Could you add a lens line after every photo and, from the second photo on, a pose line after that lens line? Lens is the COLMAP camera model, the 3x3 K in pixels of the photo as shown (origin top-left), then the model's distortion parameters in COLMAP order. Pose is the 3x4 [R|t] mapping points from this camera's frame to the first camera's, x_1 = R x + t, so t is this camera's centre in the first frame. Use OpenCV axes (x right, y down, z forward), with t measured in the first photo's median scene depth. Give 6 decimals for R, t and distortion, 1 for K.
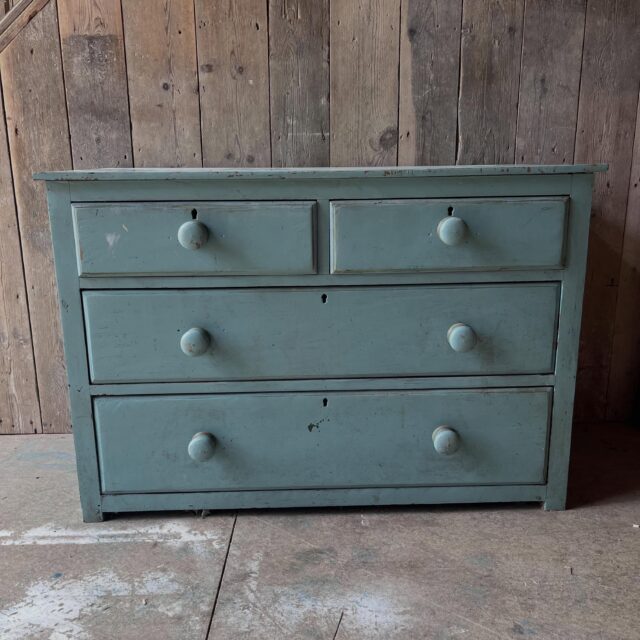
lens RADIAL K [[656.2, 0, 320.2], [0, 656.2, 319.5], [0, 0, 1]] dist [0.010128, 0.000000]
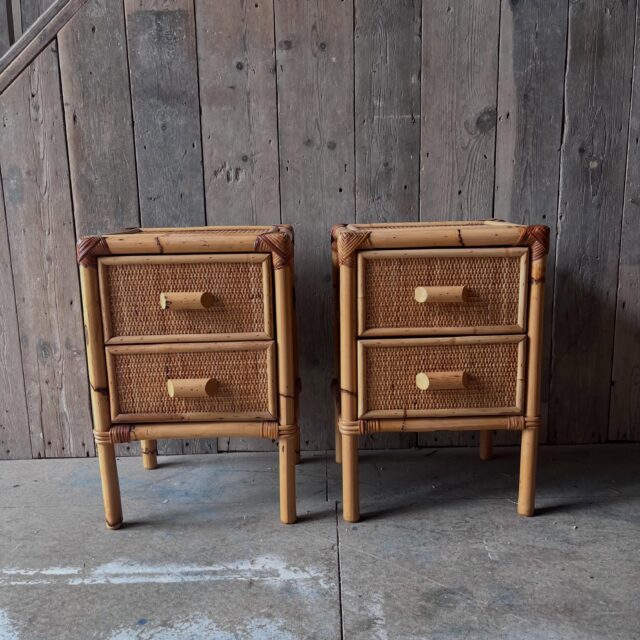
lens RADIAL K [[656.2, 0, 314.4], [0, 656.2, 320.8], [0, 0, 1]] dist [0.010128, 0.000000]
pose [[0.999764, -0.011077, -0.018703, -0.120397], [0.010232, 0.998950, -0.044650, 0.036097], [0.019178, 0.044448, 0.998828, 0.117942]]
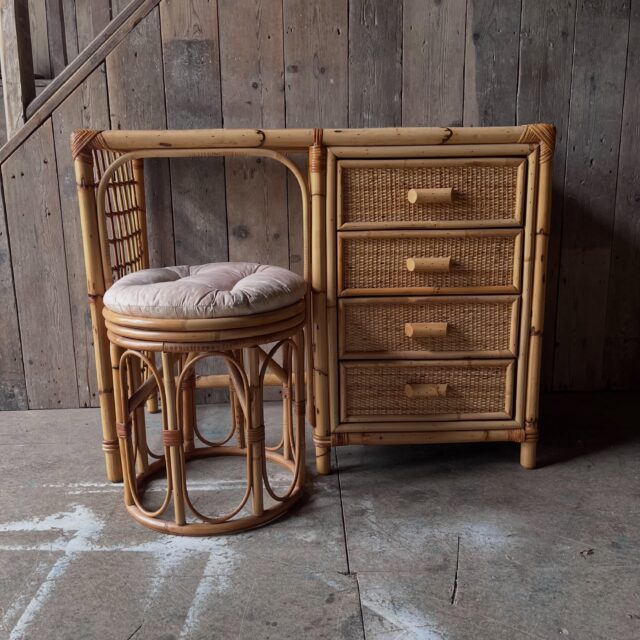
lens RADIAL K [[656.2, 0, 321.7], [0, 656.2, 308.0], [0, 0, 1]] dist [0.010128, 0.000000]
pose [[0.999758, -0.010636, 0.019274, -0.149128], [0.011195, 0.999512, -0.029175, 0.054152], [-0.018954, 0.029383, 0.999388, -0.098408]]
